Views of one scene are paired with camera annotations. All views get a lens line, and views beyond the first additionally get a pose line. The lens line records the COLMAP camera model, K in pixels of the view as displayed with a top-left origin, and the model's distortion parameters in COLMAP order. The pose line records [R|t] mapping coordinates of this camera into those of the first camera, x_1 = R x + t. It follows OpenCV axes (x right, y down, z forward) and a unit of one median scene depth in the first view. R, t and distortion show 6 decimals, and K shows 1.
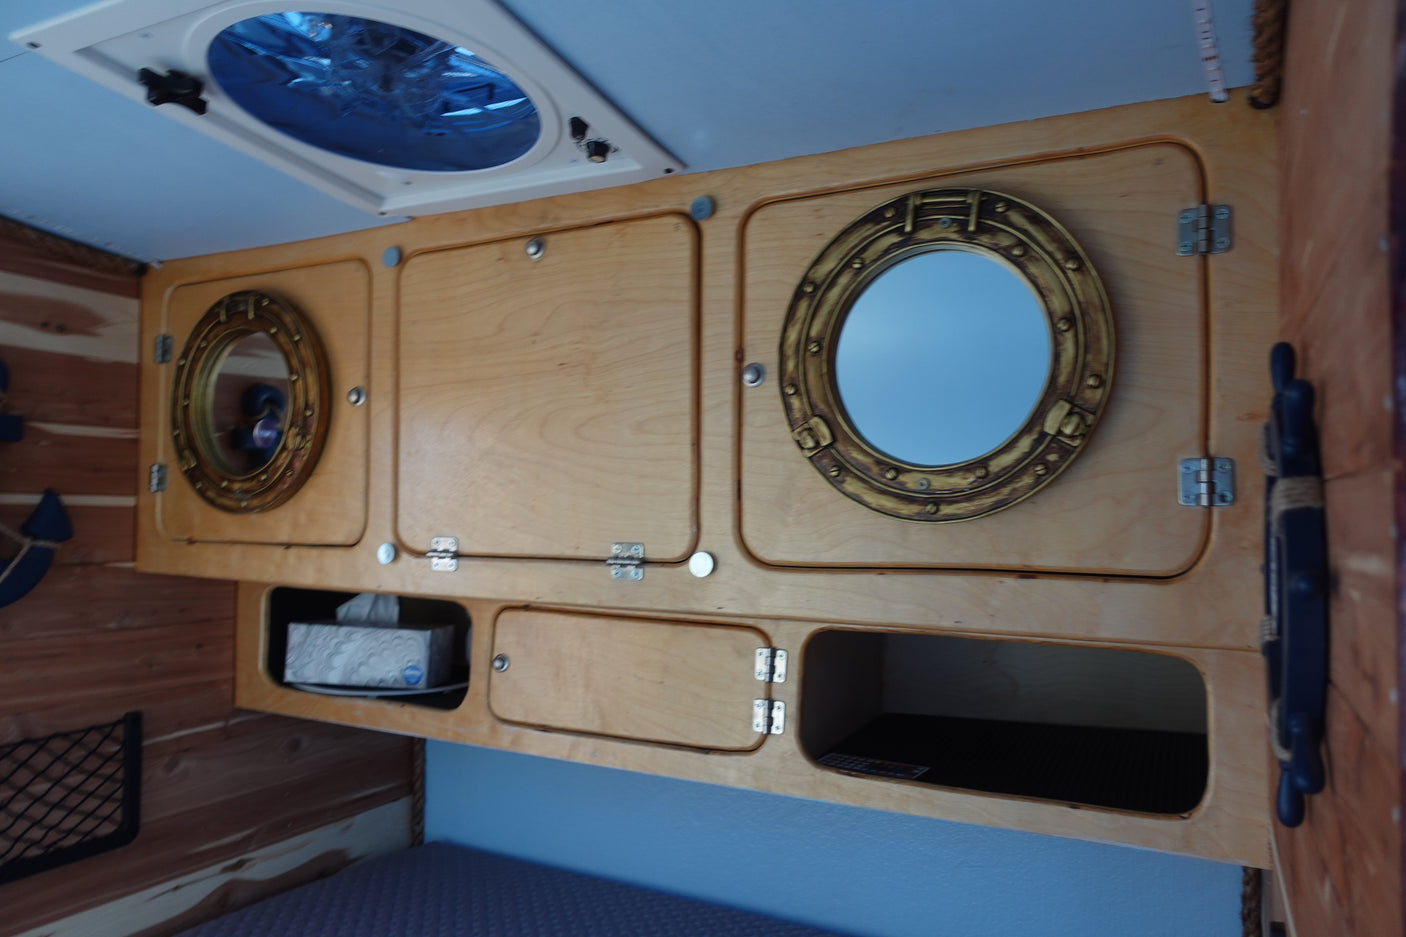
lens RADIAL K [[968.5, 0, 706.3], [0, 968.5, 469.5], [0, 0, 1]] dist [0.002299, -0.002801]
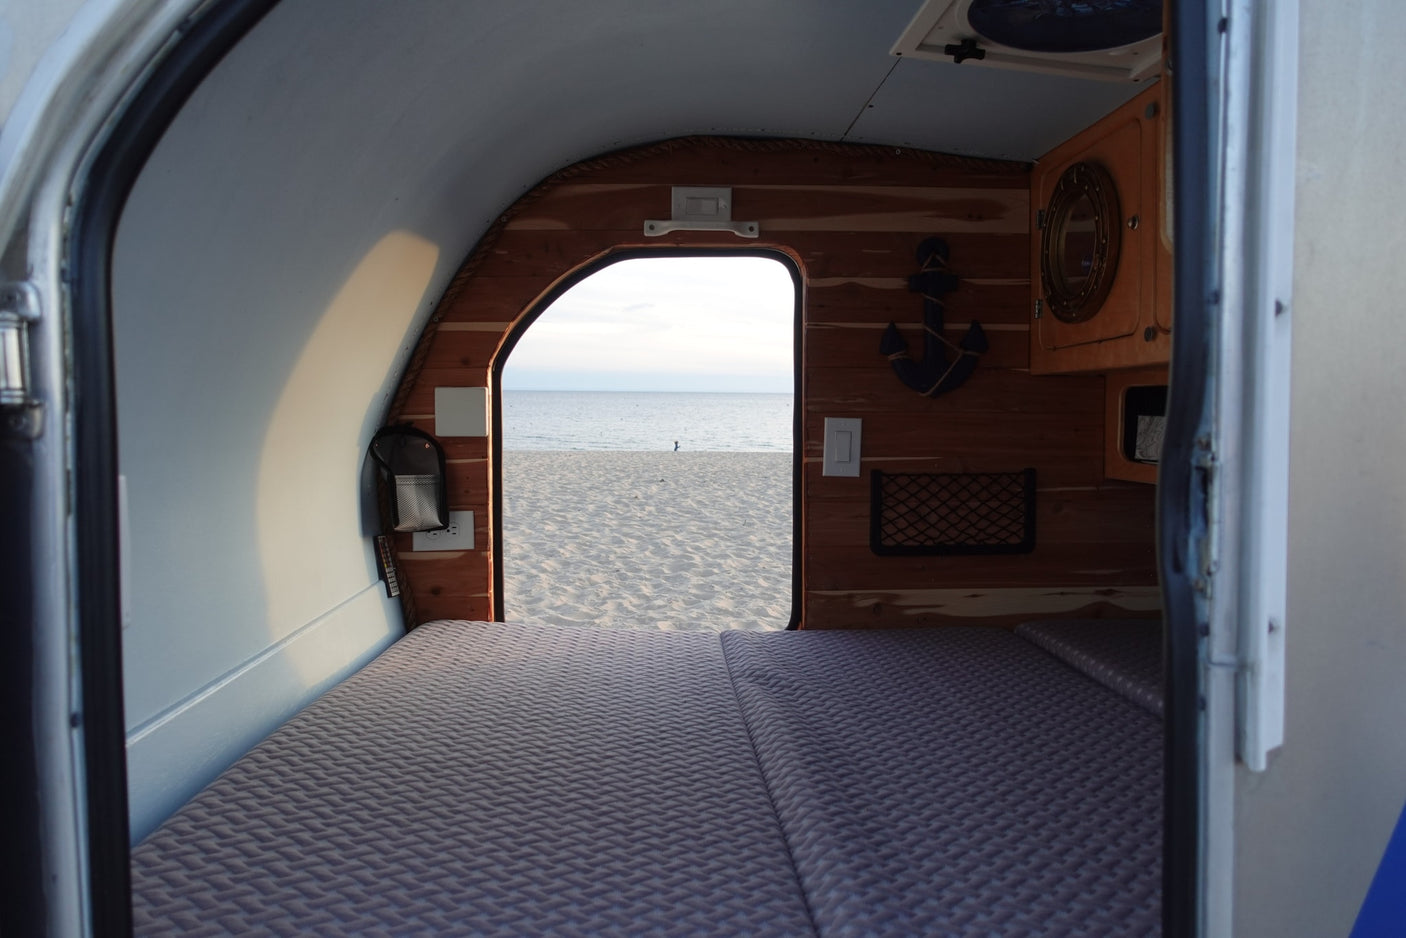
lens RADIAL K [[968.5, 0, 702.6], [0, 968.5, 469.8], [0, 0, 1]] dist [0.002299, -0.002801]
pose [[0.509079, 0.030767, -0.860170, 0.463976], [0.042718, 0.997226, 0.060951, 0.146277], [0.859659, -0.067773, 0.506353, -0.207739]]
